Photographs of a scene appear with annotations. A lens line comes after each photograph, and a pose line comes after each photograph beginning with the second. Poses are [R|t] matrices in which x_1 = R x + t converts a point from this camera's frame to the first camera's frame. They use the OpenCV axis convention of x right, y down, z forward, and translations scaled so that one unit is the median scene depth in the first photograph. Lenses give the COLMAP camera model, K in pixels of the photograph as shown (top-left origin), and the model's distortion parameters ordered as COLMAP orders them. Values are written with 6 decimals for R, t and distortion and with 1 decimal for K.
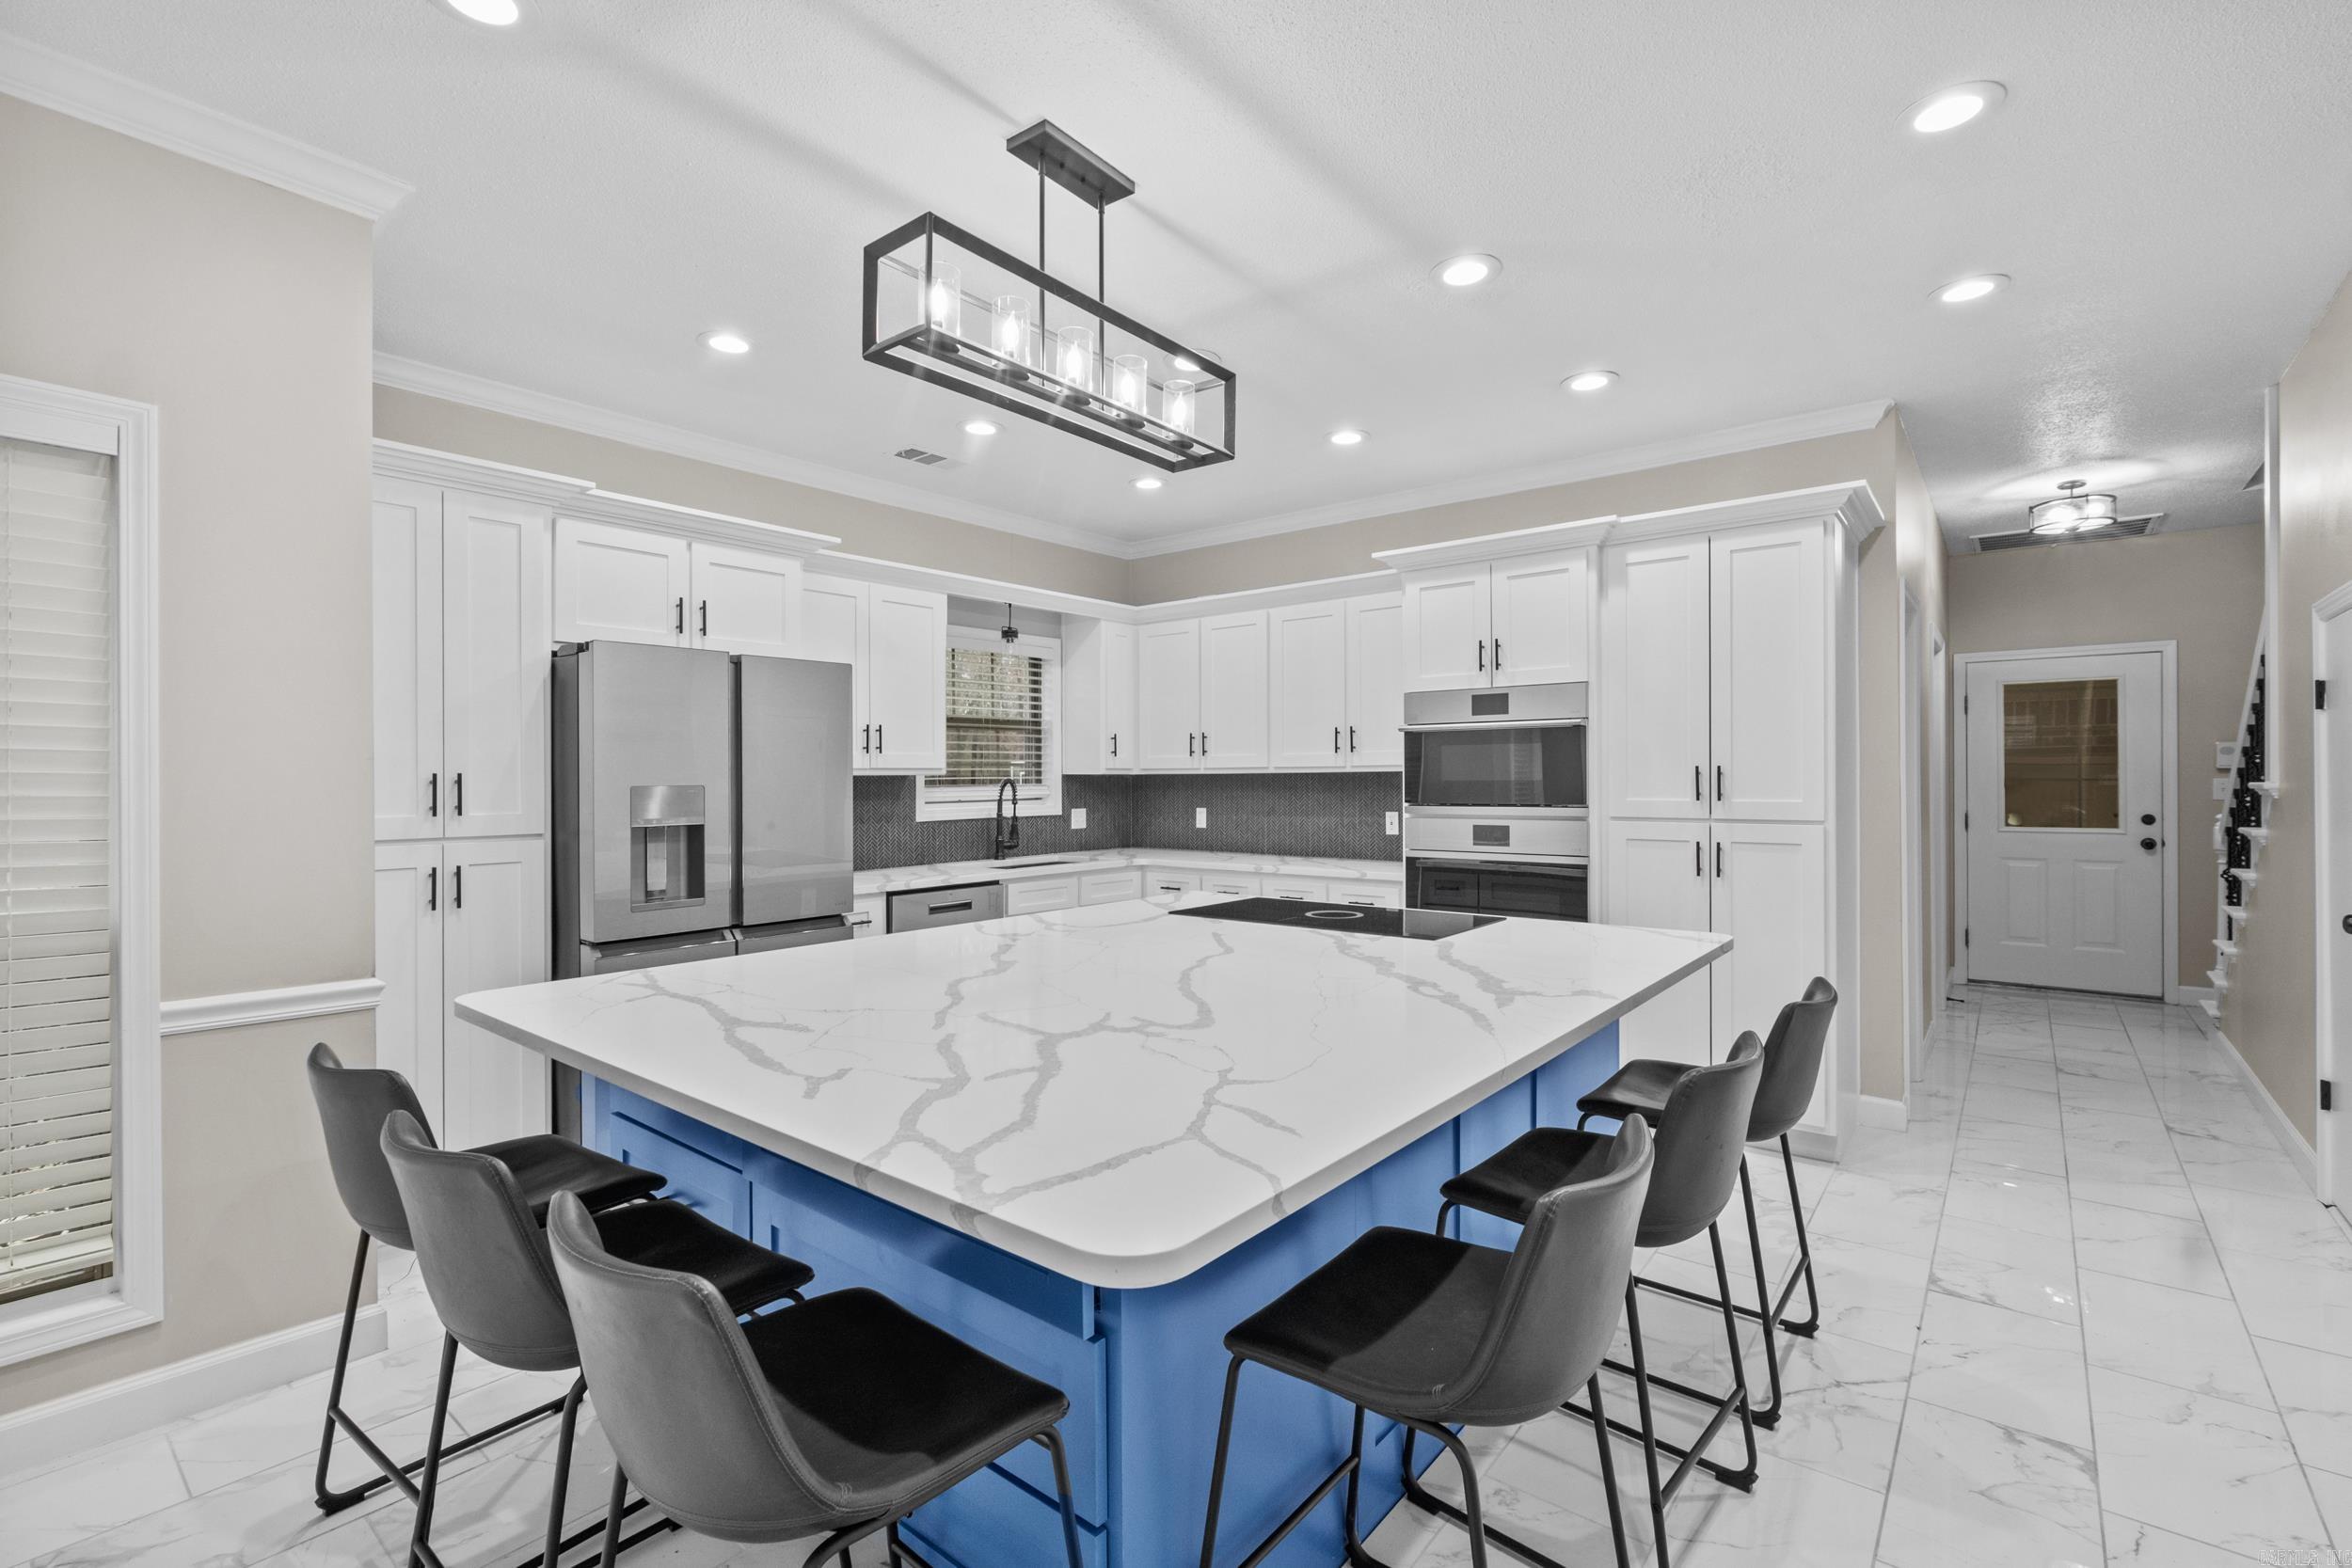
lens RADIAL K [[1030.6, 0, 1115.5], [0, 1030.6, 780.2], [0, 0, 1]] dist [-0.007969, -0.000268]
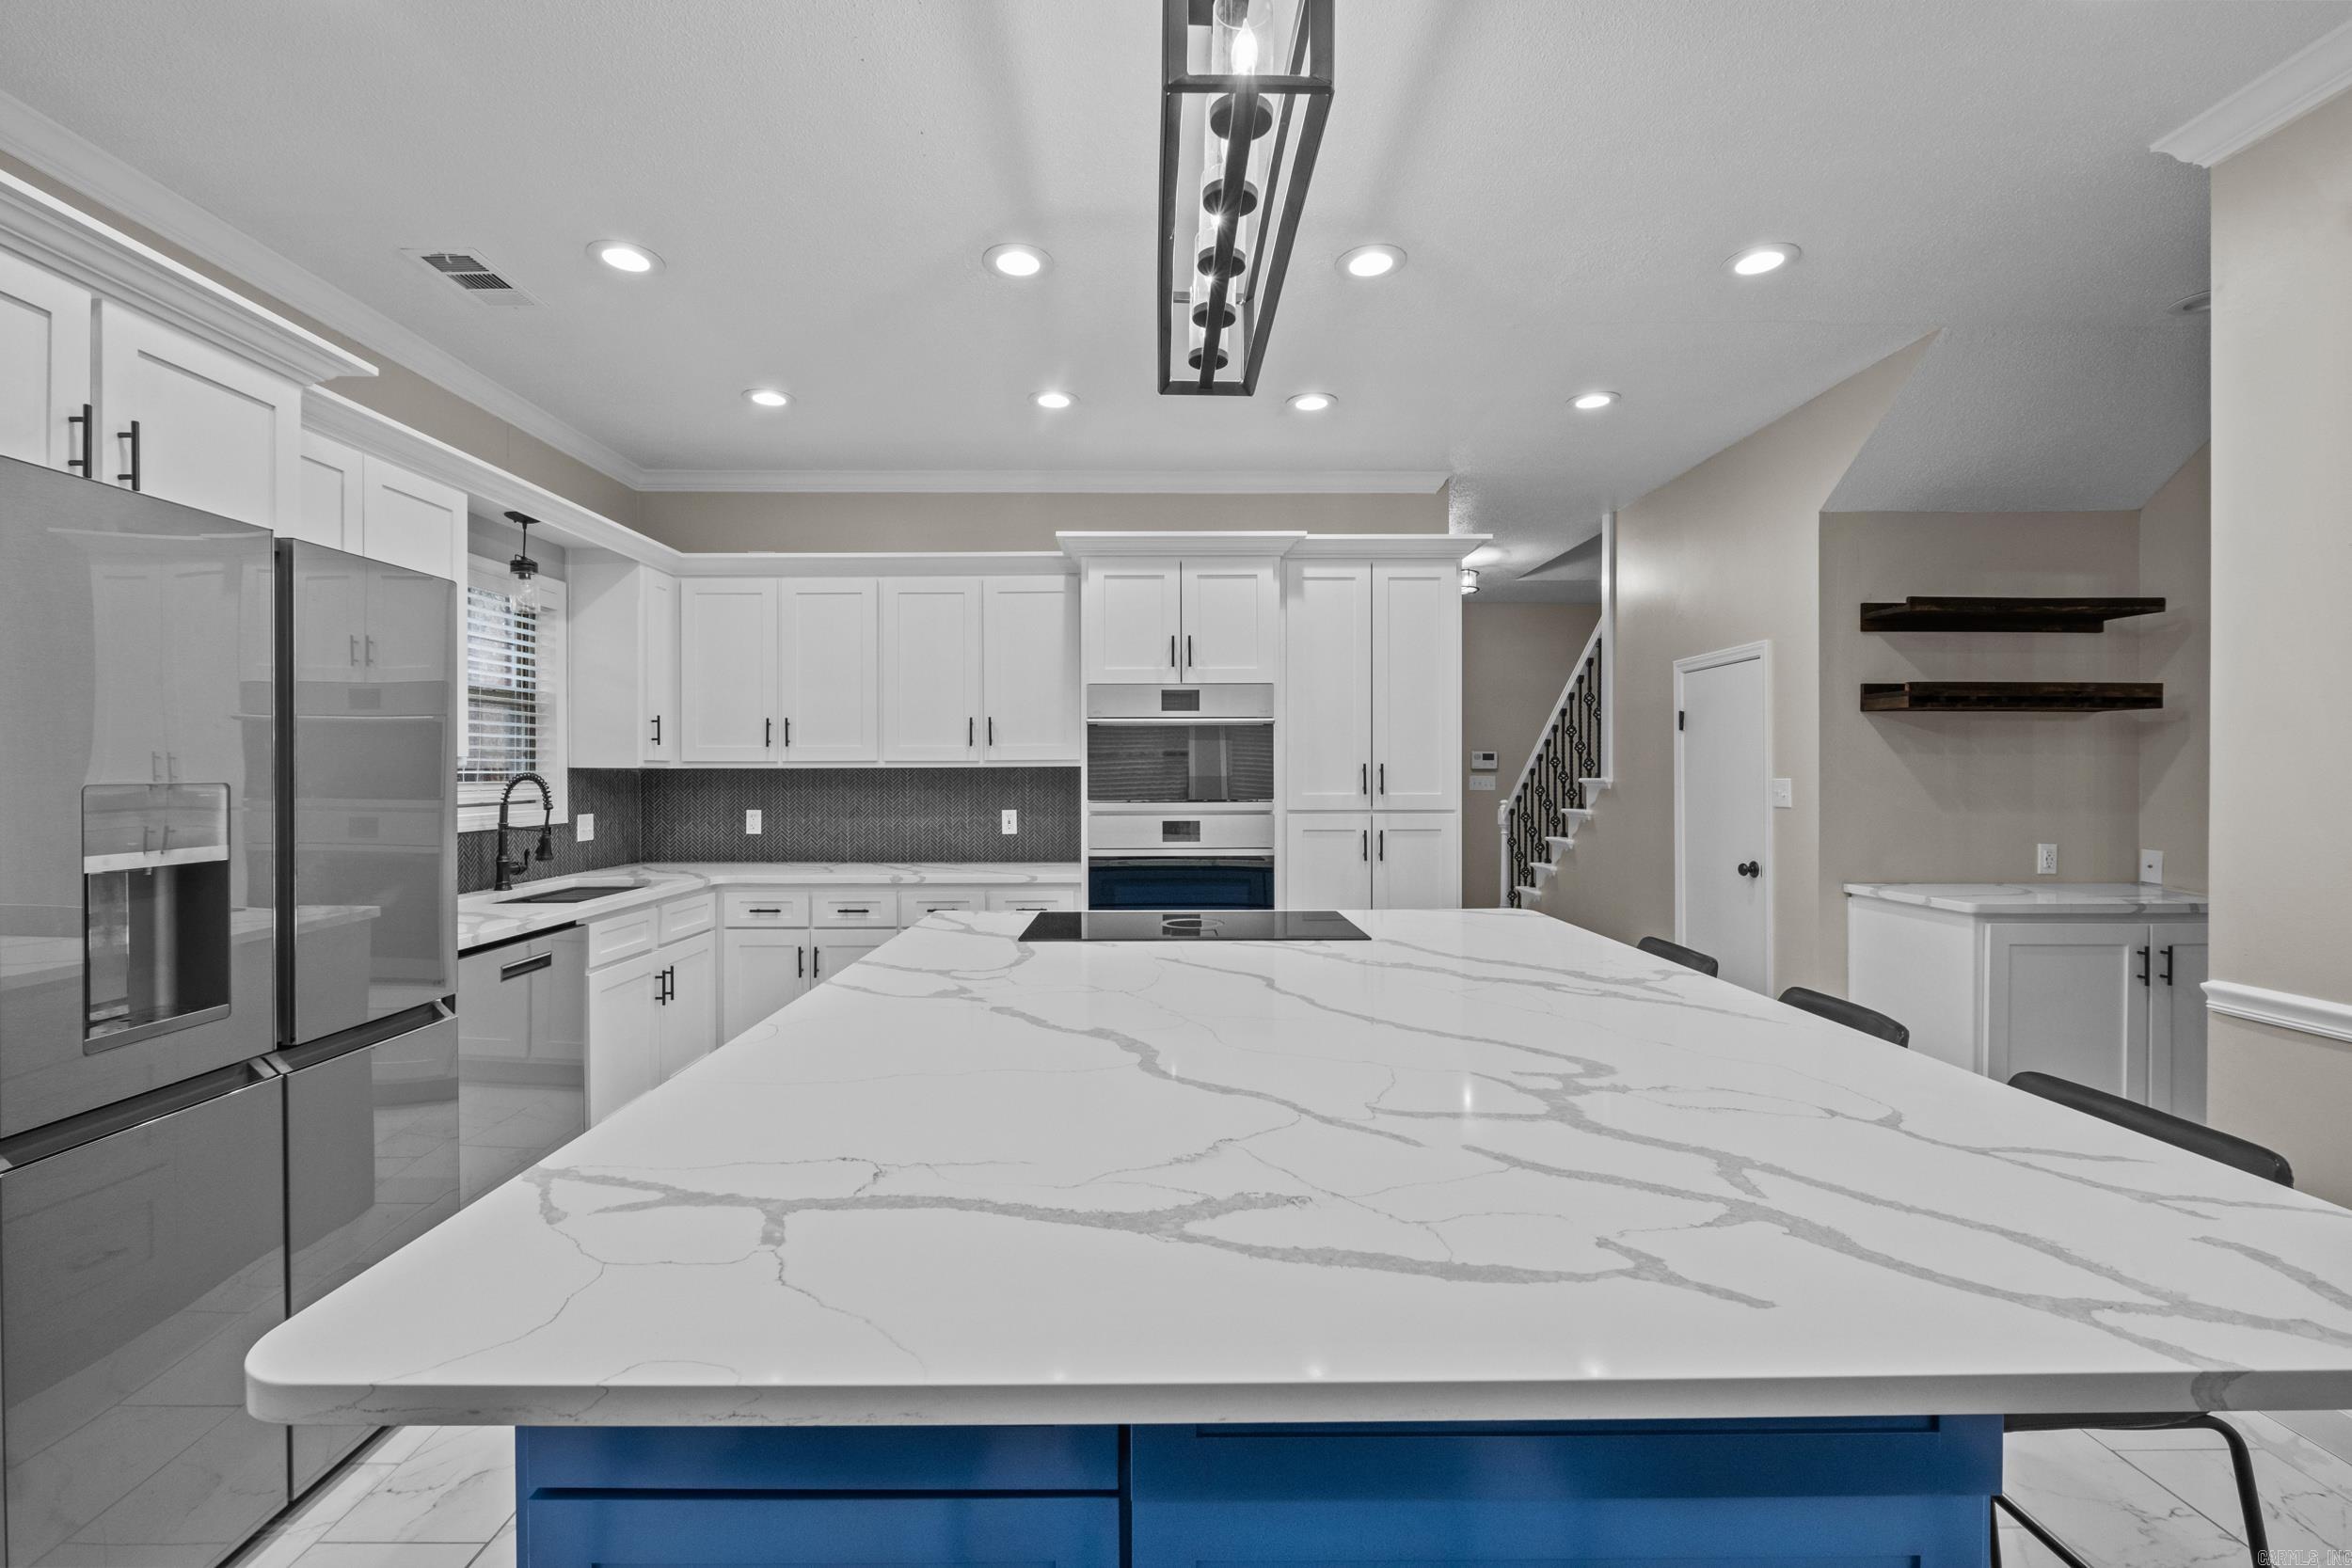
lens RADIAL K [[1030.6, 0, 1171.6], [0, 1030.6, 782.0], [0, 0, 1]] dist [-0.007969, -0.000268]
pose [[0.757825, -0.002285, 0.652454, -0.285789], [-0.000753, 0.999990, 0.004377, 0.001430], [-0.652457, -0.003809, 0.757816, 0.235601]]
